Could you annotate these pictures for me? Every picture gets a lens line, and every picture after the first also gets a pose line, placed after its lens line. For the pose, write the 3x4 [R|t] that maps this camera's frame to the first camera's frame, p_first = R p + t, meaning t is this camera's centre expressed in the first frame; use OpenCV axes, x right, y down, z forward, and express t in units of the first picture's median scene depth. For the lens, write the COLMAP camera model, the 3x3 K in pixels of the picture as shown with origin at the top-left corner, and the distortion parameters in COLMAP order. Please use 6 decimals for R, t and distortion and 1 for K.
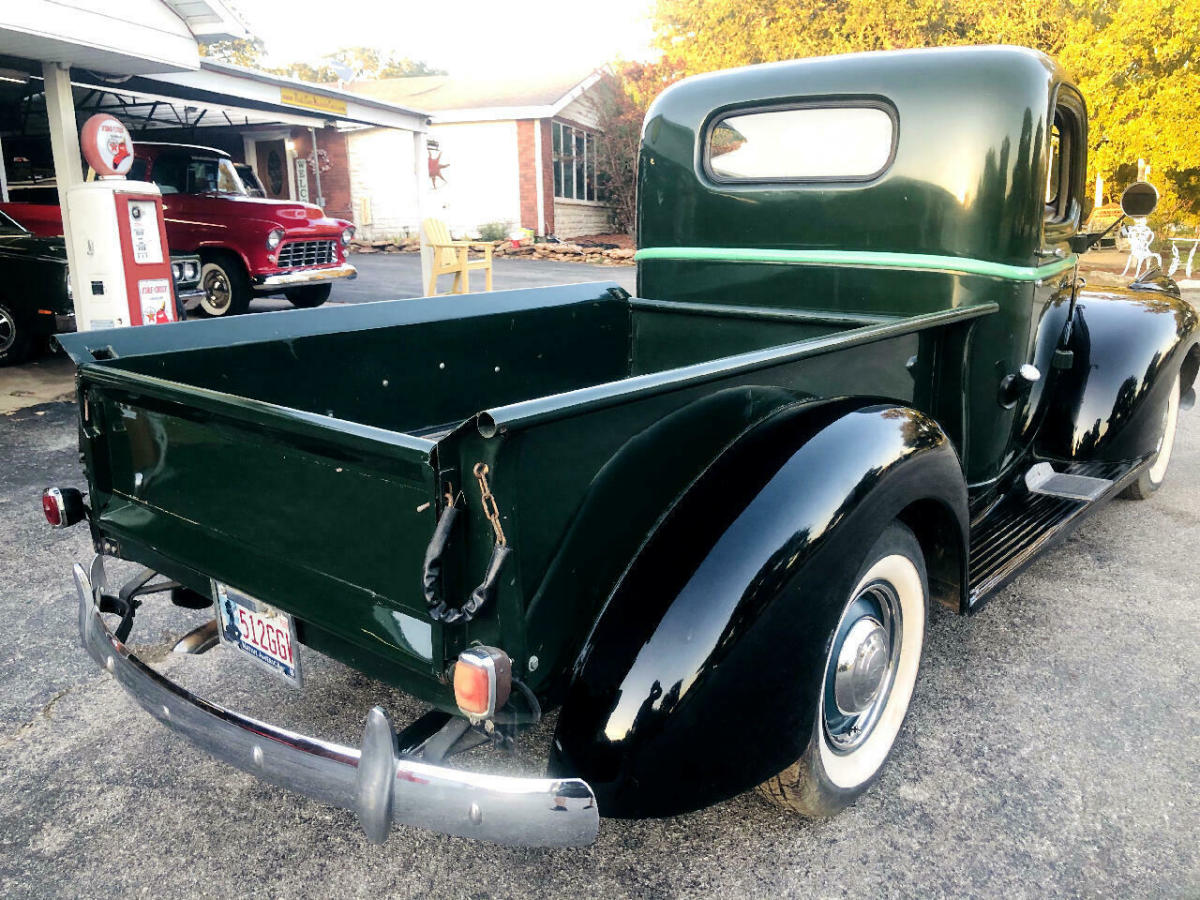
lens RADIAL K [[987.4, 0, 603.0], [0, 987.4, 451.0], [0, 0, 1]] dist [0.015600, -0.020660]
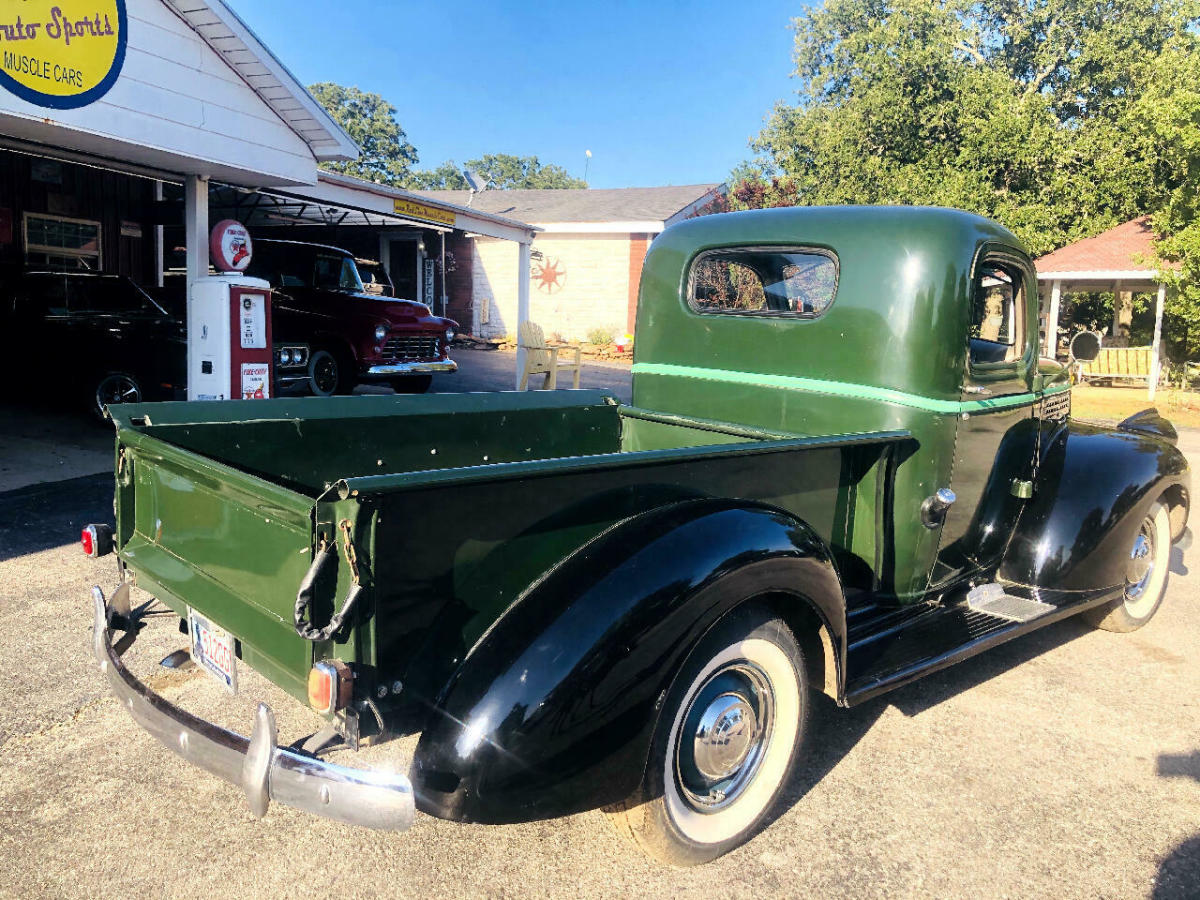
lens RADIAL K [[987.4, 0, 608.2], [0, 987.4, 454.4], [0, 0, 1]] dist [0.015600, -0.020660]
pose [[0.990698, 0.072156, -0.115376, 0.082658], [-0.083373, 0.991927, -0.095549, 0.005113], [0.107550, 0.104280, 0.988716, -0.063130]]
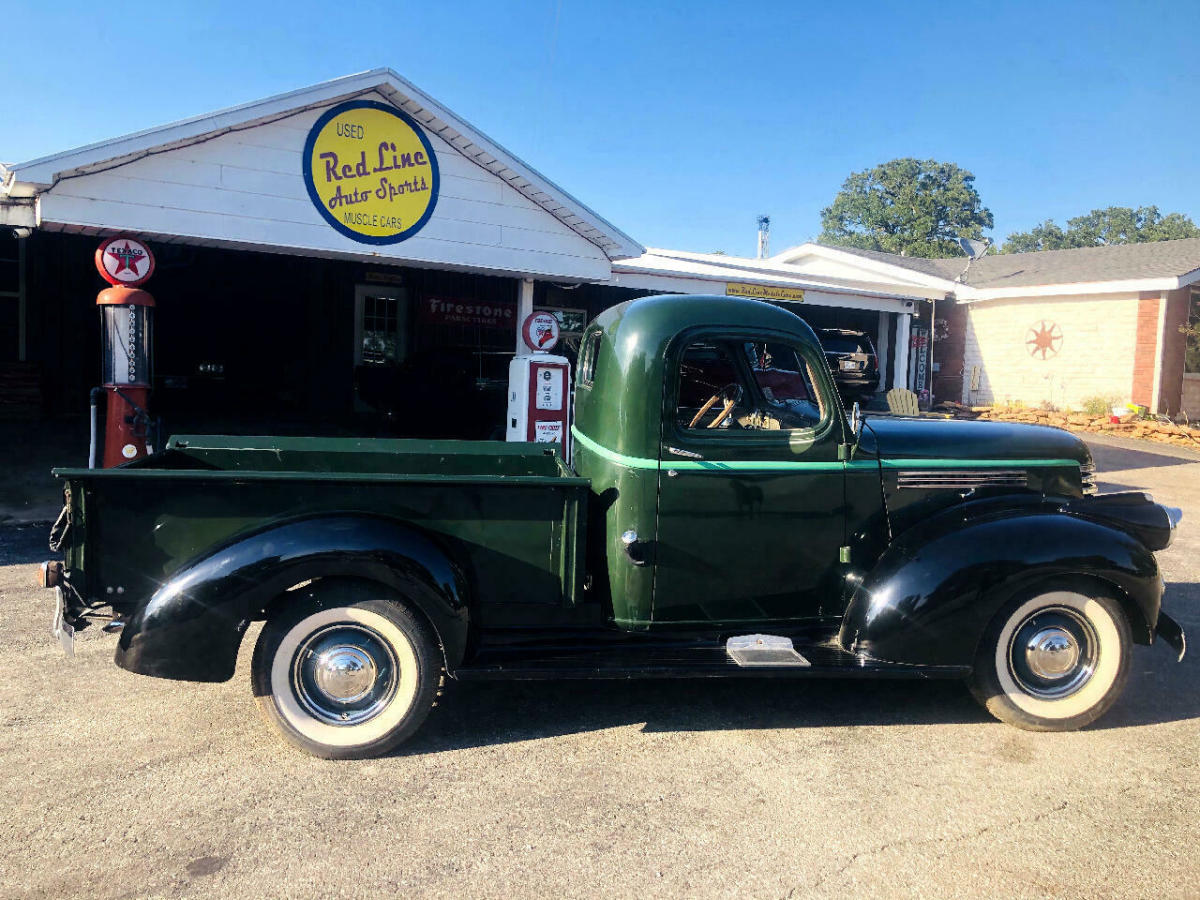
lens RADIAL K [[987.4, 0, 621.9], [0, 987.4, 478.9], [0, 0, 1]] dist [0.015600, -0.020660]
pose [[0.746512, 0.120256, -0.654415, 0.574868], [-0.200798, 0.978393, -0.049267, -0.040289], [0.634350, 0.168184, 0.754529, -0.008312]]
